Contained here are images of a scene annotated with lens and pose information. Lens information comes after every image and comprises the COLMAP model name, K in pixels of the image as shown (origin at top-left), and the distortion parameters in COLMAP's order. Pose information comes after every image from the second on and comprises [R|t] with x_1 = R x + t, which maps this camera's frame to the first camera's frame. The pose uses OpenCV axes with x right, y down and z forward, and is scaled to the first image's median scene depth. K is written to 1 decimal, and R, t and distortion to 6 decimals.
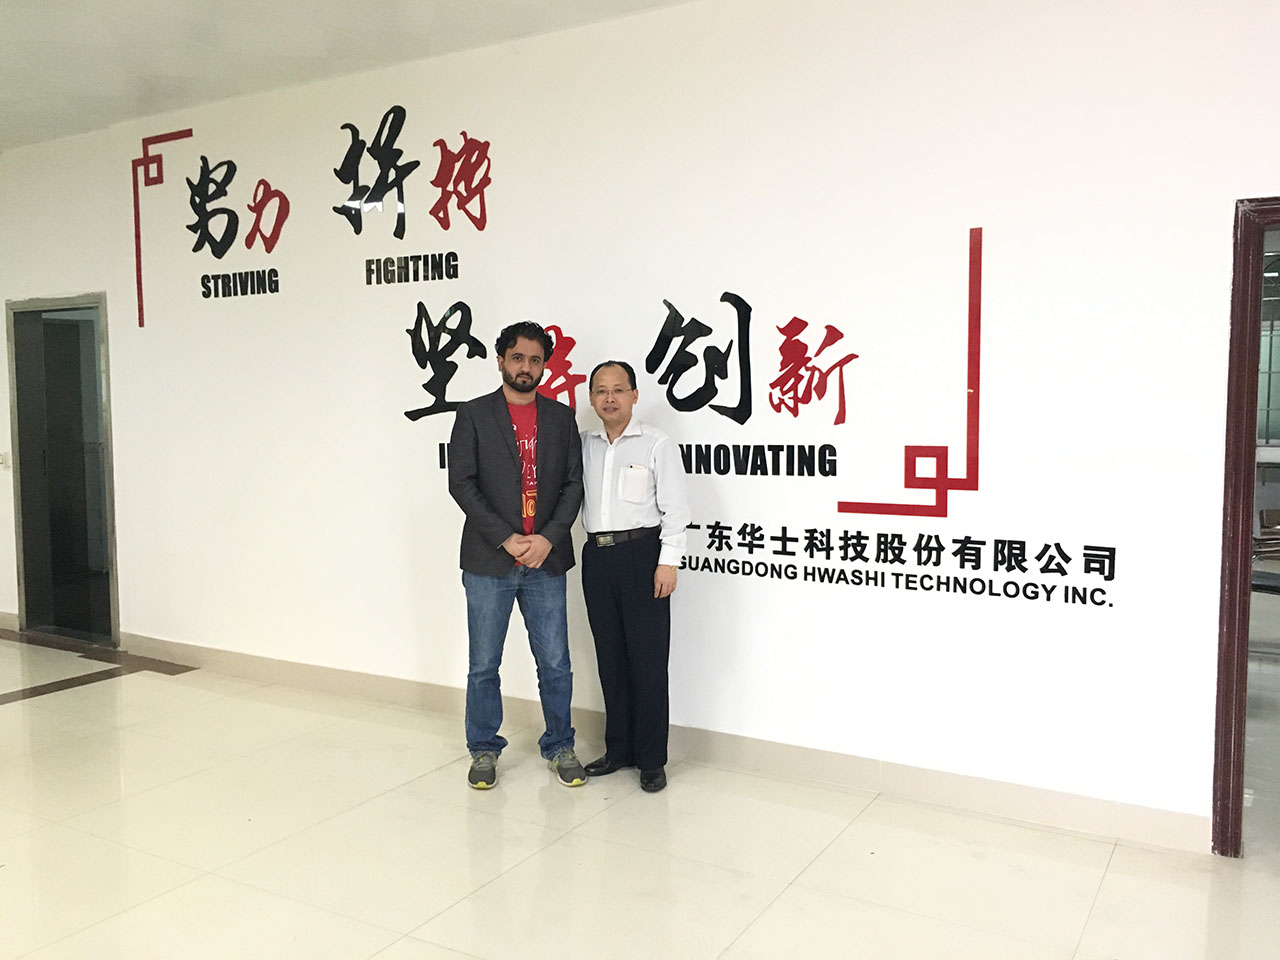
lens RADIAL K [[1095.5, 0, 640.0], [0, 1095.5, 480.0], [0, 0, 1]] dist [0.078123, -0.118272]
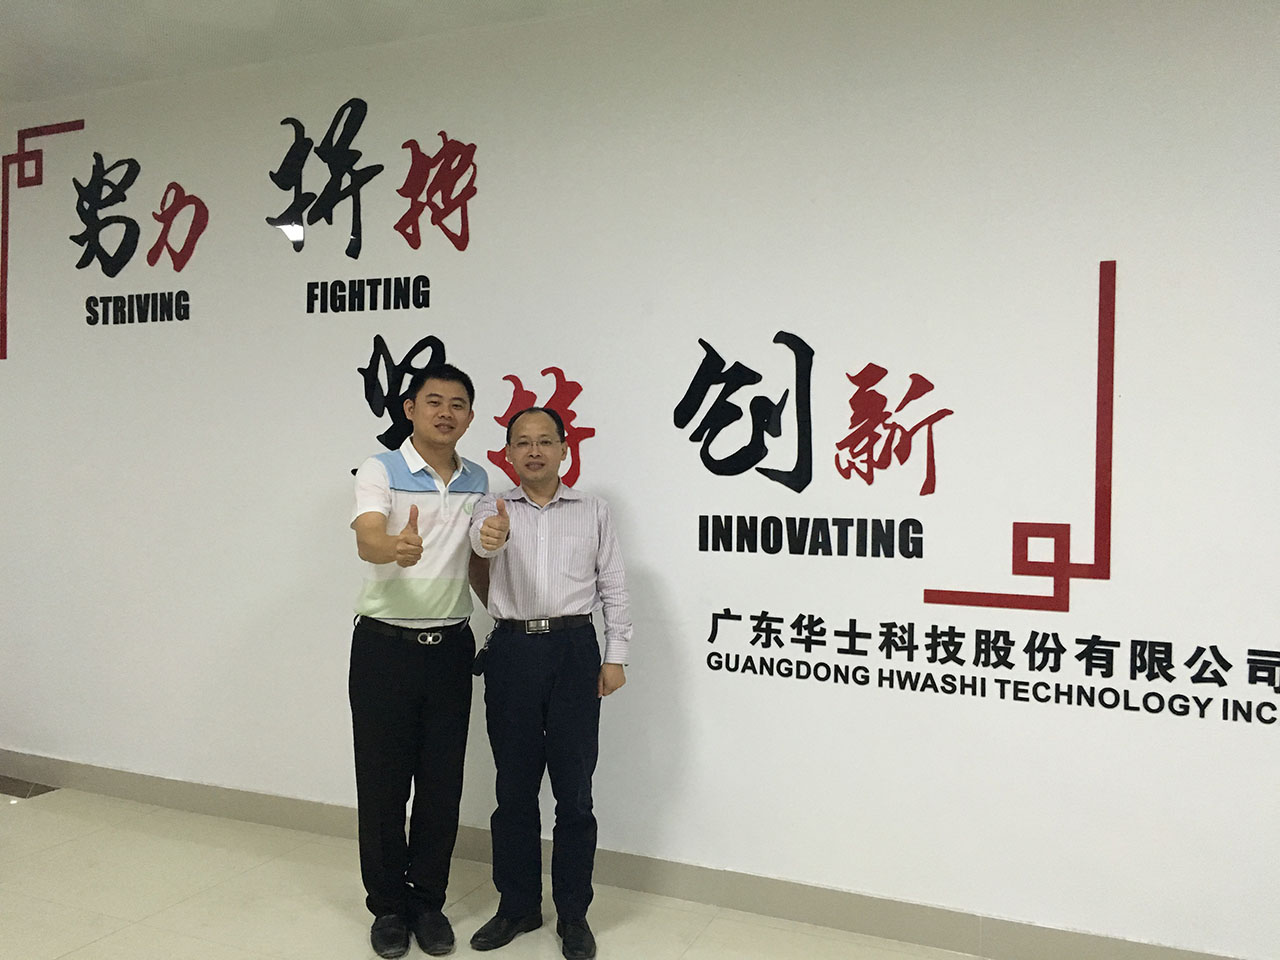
lens RADIAL K [[1095.5, 0, 640.0], [0, 1095.5, 480.0], [0, 0, 1]] dist [0.078123, -0.118272]
pose [[0.991739, 0.020571, 0.126613, -0.127772], [-0.012761, 0.997983, -0.062190, -0.007559], [-0.127637, 0.060060, 0.990001, 0.205210]]
